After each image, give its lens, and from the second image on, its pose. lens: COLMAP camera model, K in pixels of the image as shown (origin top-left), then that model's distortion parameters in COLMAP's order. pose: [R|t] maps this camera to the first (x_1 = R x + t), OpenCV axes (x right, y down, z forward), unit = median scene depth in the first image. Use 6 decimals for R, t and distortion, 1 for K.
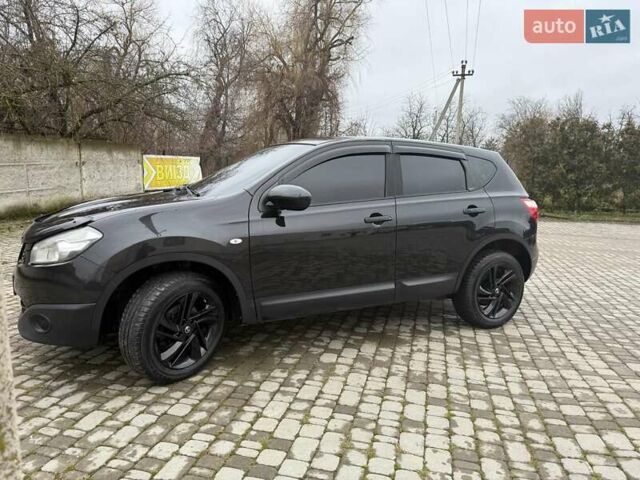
lens RADIAL K [[450.9, 0, 316.2], [0, 450.9, 240.6], [0, 0, 1]] dist [0.032913, -0.048290]
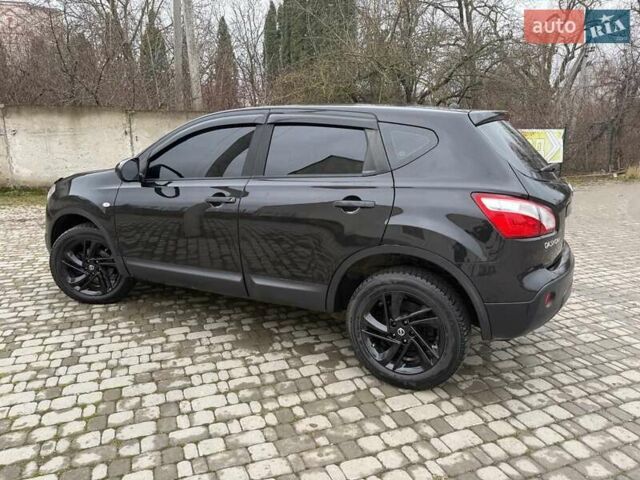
lens RADIAL K [[450.9, 0, 318.9], [0, 450.9, 236.6], [0, 0, 1]] dist [0.032913, -0.048290]
pose [[0.598378, 0.153124, -0.786446, 1.155573], [-0.117420, 0.987729, 0.102974, -0.108489], [0.792563, 0.030727, 0.609015, 0.723341]]
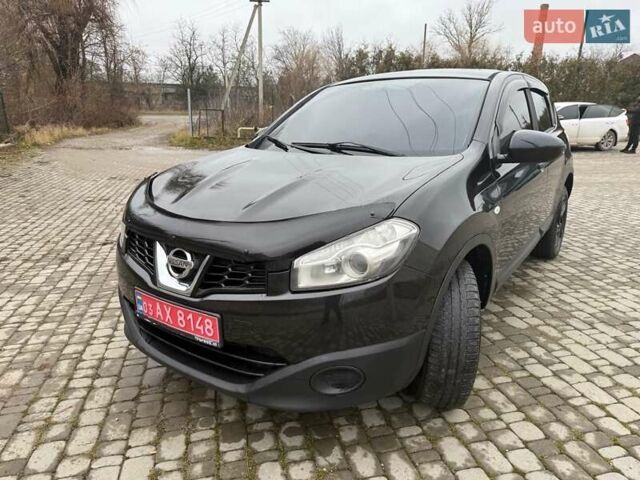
lens RADIAL K [[450.9, 0, 315.9], [0, 450.9, 243.8], [0, 0, 1]] dist [0.032913, -0.048290]
pose [[0.881754, -0.163861, 0.442334, -0.829557], [0.097909, 0.980880, 0.168191, -0.106018], [-0.461437, -0.104995, 0.880938, 0.453744]]
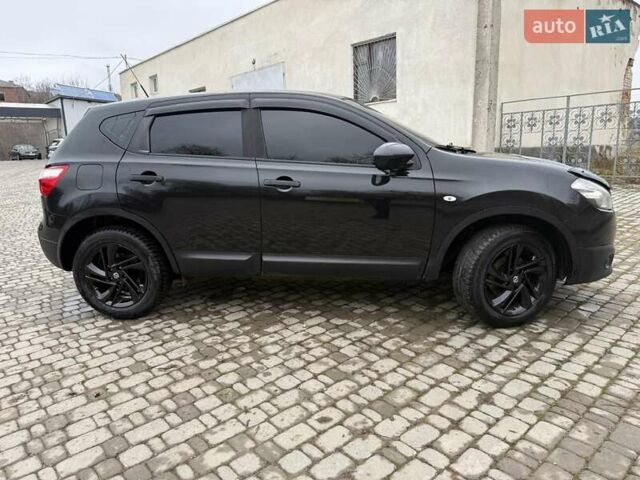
lens RADIAL K [[450.9, 0, 319.9], [0, 450.9, 243.8], [0, 0, 1]] dist [0.032913, -0.048290]
pose [[-0.837811, -0.126108, 0.531196, -0.777440], [0.091231, 0.926940, 0.363950, -0.393683], [-0.538283, 0.353383, -0.765096, 2.573690]]
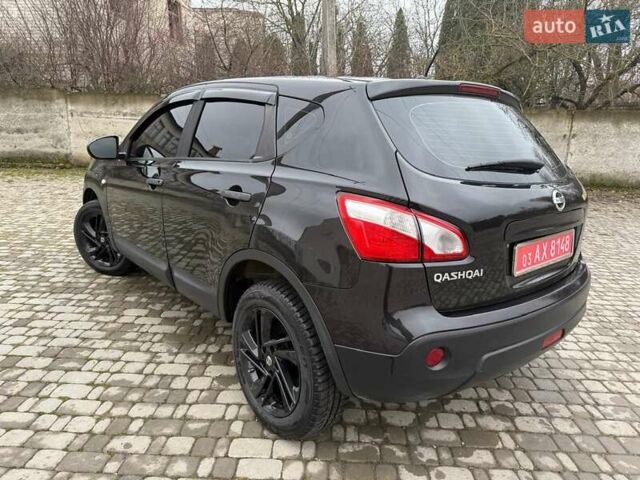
lens RADIAL K [[450.9, 0, 325.5], [0, 450.9, 239.2], [0, 0, 1]] dist [0.032913, -0.048290]
pose [[0.250222, 0.215250, -0.943958, 1.232182], [-0.175989, 0.968843, 0.174274, -0.175381], [0.952059, 0.122519, 0.280307, 1.276938]]
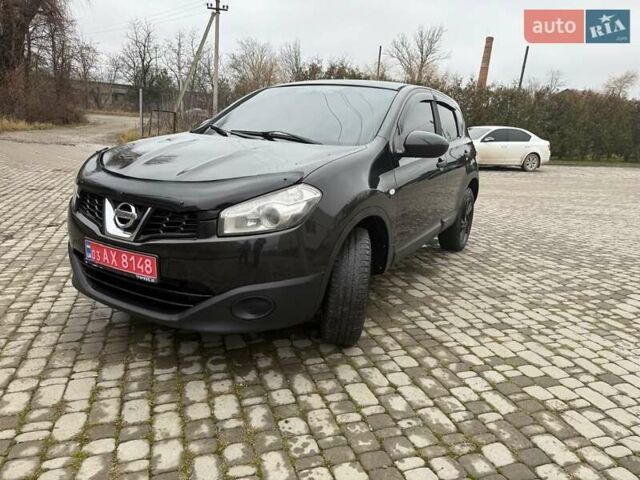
lens RADIAL K [[450.9, 0, 321.5], [0, 450.9, 243.9], [0, 0, 1]] dist [0.032913, -0.048290]
pose [[0.827885, -0.122306, 0.547401, -0.874390], [0.046559, 0.987554, 0.150234, -0.040438], [-0.558962, -0.098890, 0.823275, 0.272504]]
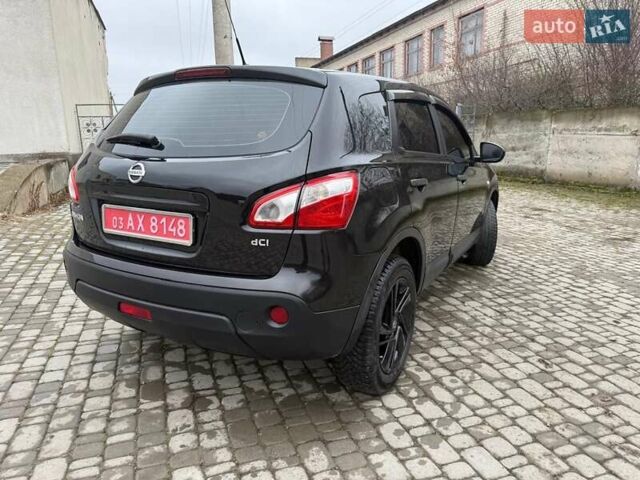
lens RADIAL K [[450.9, 0, 323.3], [0, 450.9, 241.1], [0, 0, 1]] dist [0.032913, -0.048290]
pose [[-0.818086, 0.095983, -0.567029, 0.845885], [-0.115148, 0.938670, 0.325024, -0.331892], [0.563450, 0.331190, -0.756860, 2.483074]]
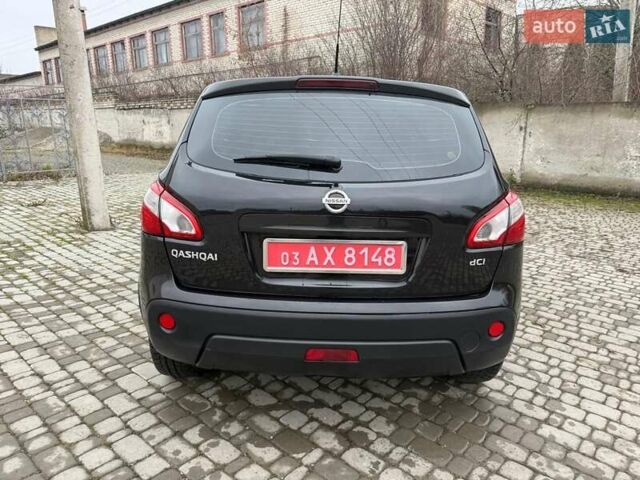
lens RADIAL K [[450.9, 0, 325.3], [0, 450.9, 240.1], [0, 0, 1]] dist [0.032913, -0.048290]
pose [[-0.432537, 0.182078, -0.883040, 1.220121], [-0.169778, 0.945428, 0.278104, -0.289129], [0.885487, 0.270212, -0.378020, 2.005768]]
